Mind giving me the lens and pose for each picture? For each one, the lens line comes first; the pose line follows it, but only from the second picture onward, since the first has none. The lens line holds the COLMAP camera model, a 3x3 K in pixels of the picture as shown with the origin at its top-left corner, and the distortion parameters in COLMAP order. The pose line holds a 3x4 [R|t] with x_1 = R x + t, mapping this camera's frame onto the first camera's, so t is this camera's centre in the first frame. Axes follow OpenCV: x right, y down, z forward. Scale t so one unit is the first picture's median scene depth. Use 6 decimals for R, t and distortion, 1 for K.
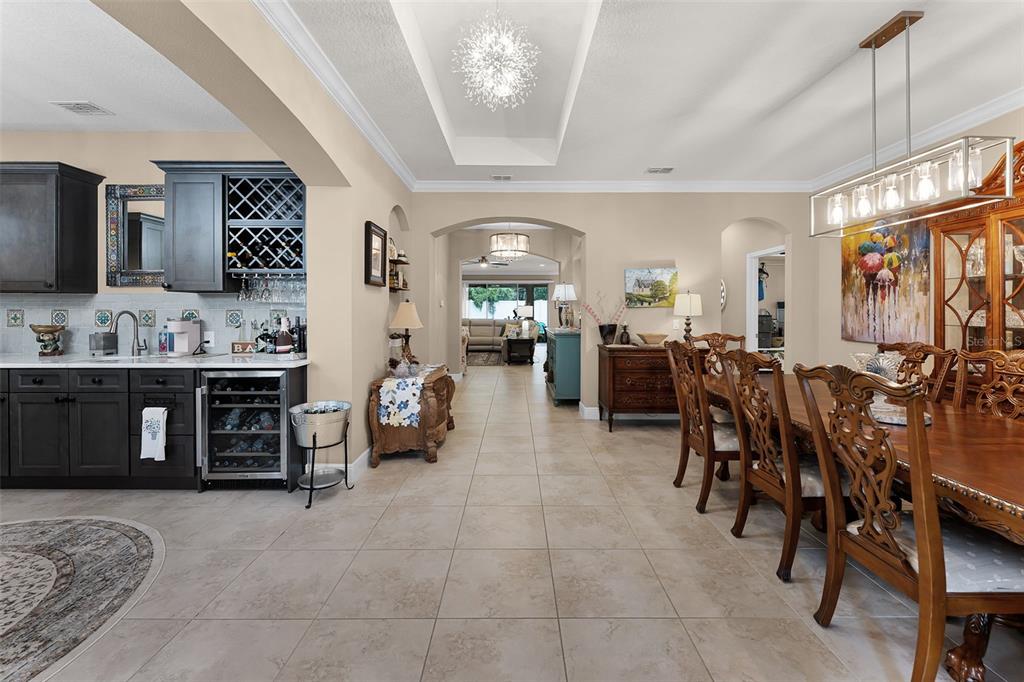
lens RADIAL K [[429.3, 0, 511.9], [0, 429.3, 314.2], [0, 0, 1]] dist [0.002392, -0.000420]
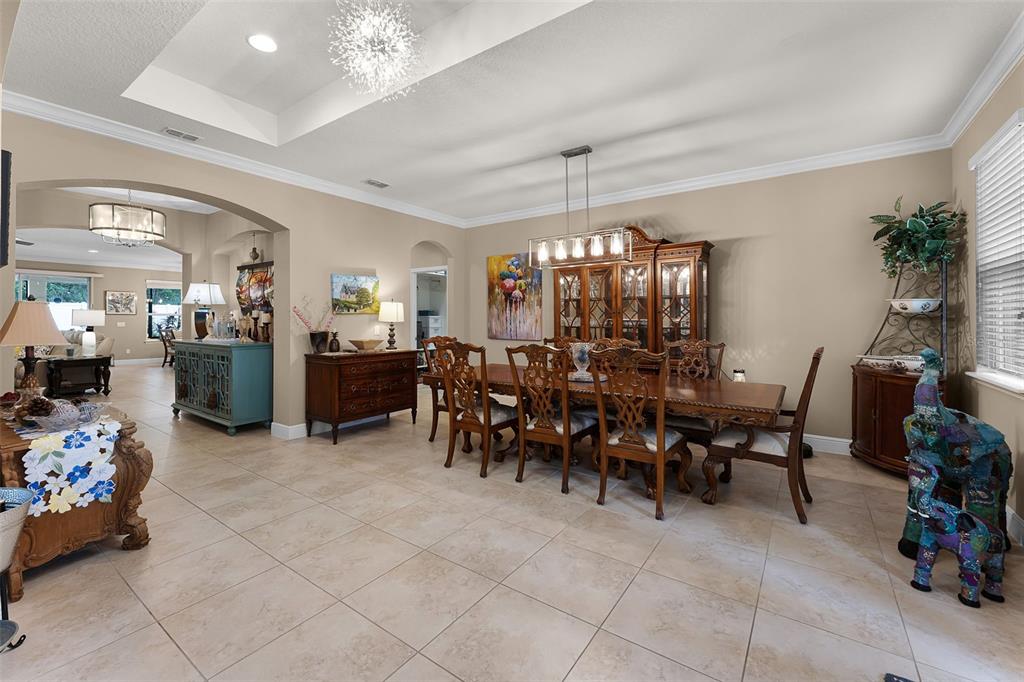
lens RADIAL K [[429.3, 0, 520.4], [0, 429.3, 316.5], [0, 0, 1]] dist [0.002392, -0.000420]
pose [[0.562120, 0.004748, 0.827042, -0.389219], [0.004750, 0.999948, -0.008970, 0.001552], [-0.827042, 0.008971, 0.562069, 0.142926]]
